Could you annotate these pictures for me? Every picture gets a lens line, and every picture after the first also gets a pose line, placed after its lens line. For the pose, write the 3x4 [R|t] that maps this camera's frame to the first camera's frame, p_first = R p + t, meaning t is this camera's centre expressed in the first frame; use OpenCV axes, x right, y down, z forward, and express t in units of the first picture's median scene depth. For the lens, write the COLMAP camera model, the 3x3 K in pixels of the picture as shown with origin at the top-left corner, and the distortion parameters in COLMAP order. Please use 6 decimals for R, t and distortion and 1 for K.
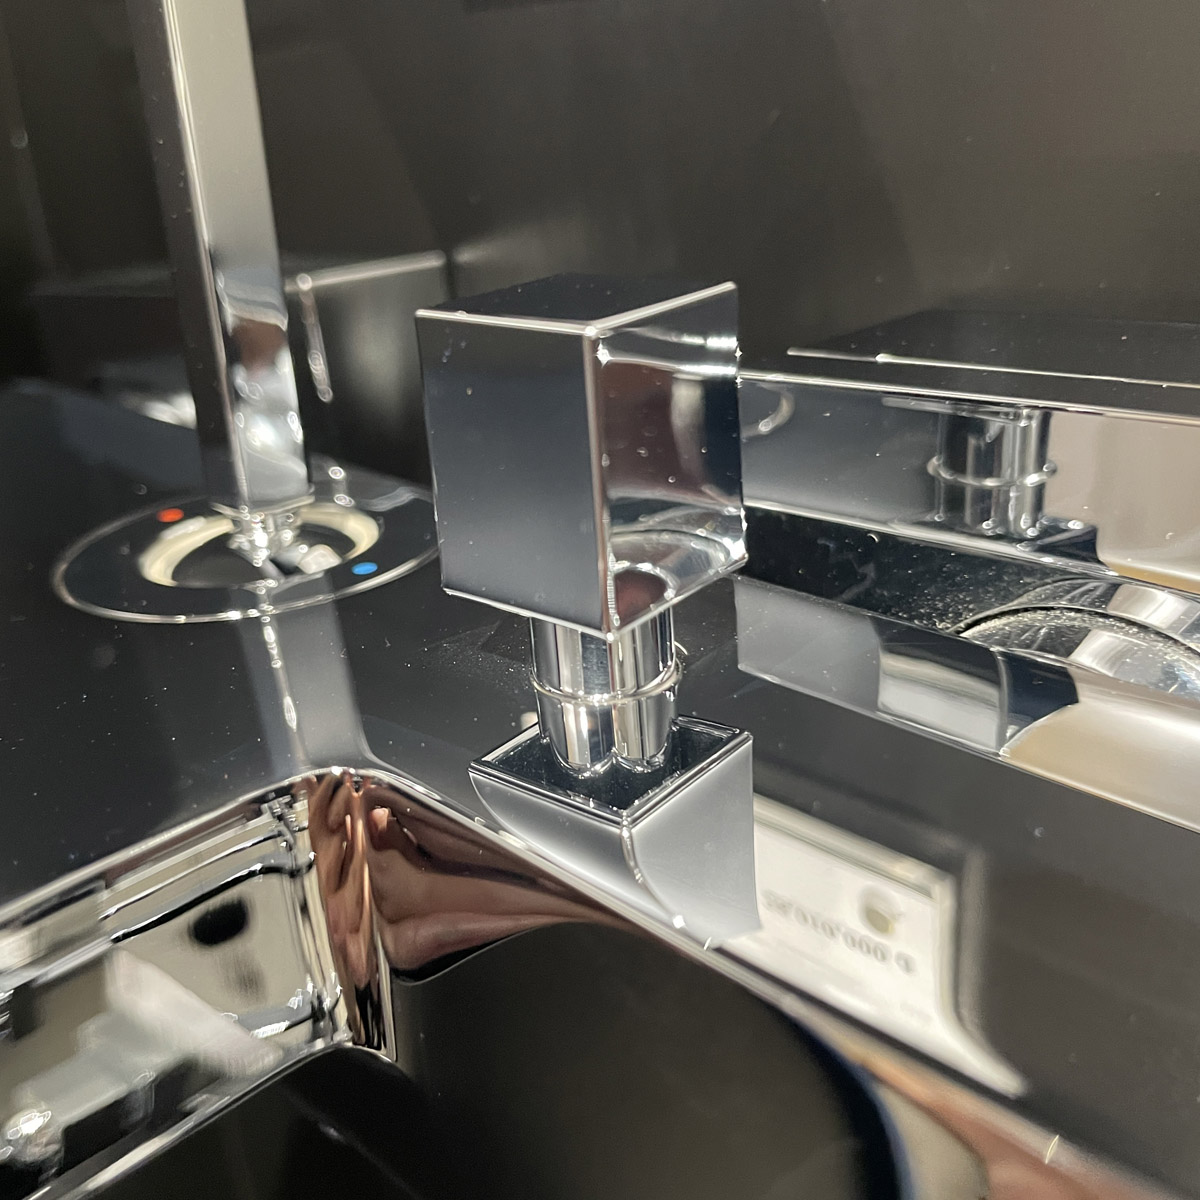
lens RADIAL K [[1181.9, 0, 600.0], [0, 1181.9, 600.0], [0, 0, 1]] dist [0.000813, 0.000201]
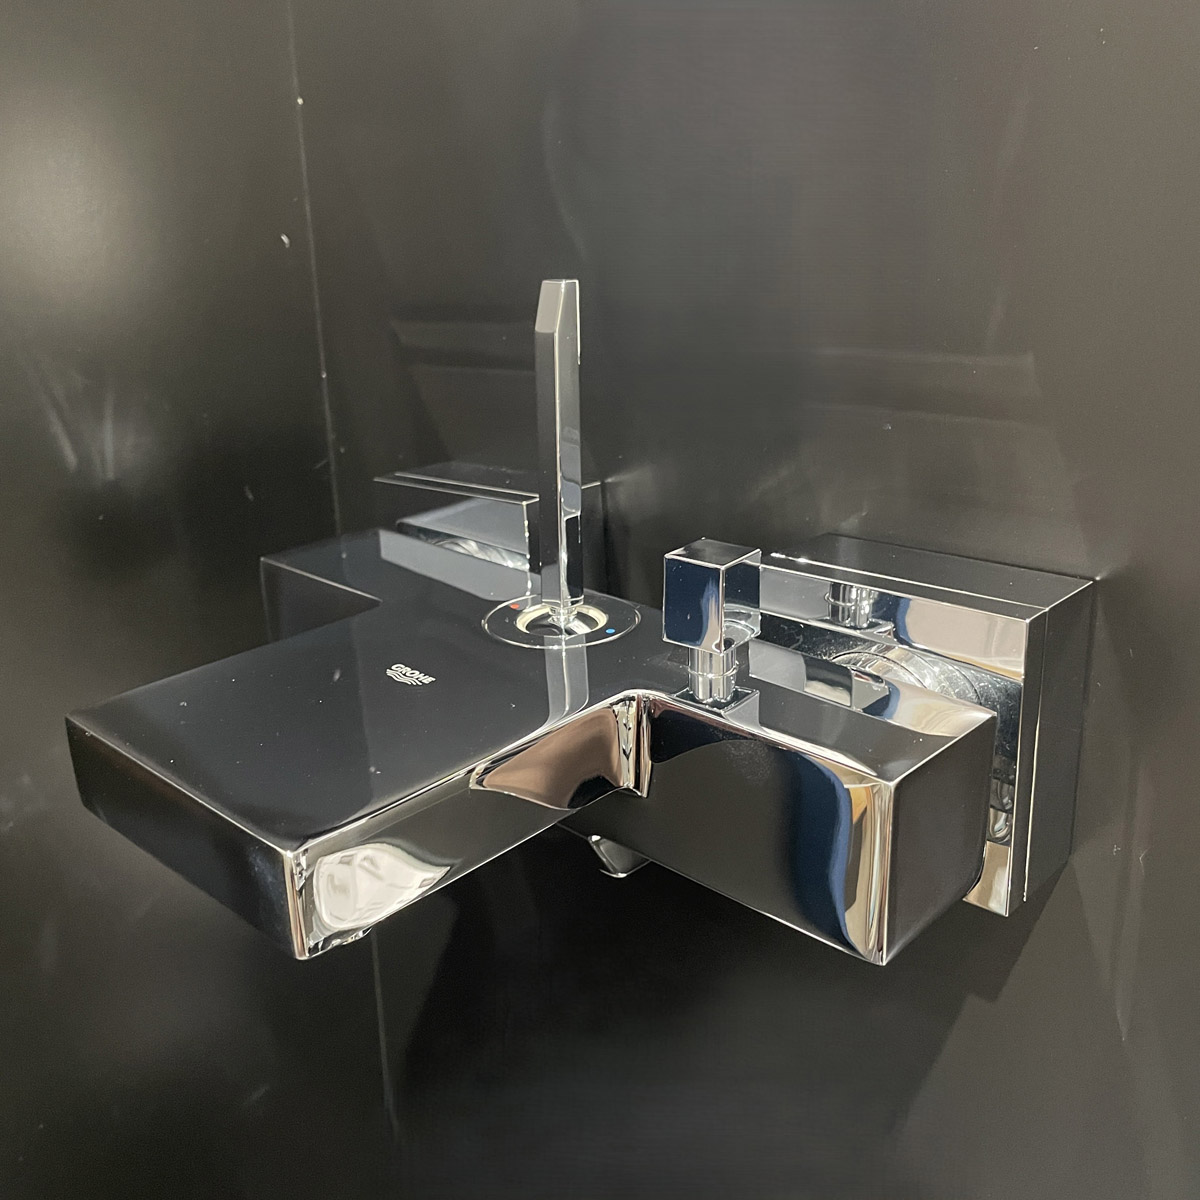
lens RADIAL K [[1181.9, 0, 600.0], [0, 1181.9, 600.0], [0, 0, 1]] dist [0.000813, 0.000201]
pose [[0.998291, 0.033786, 0.047680, -0.353702], [-0.031013, 0.997849, -0.057747, 0.057545], [-0.049529, 0.056170, 0.997192, -1.642089]]
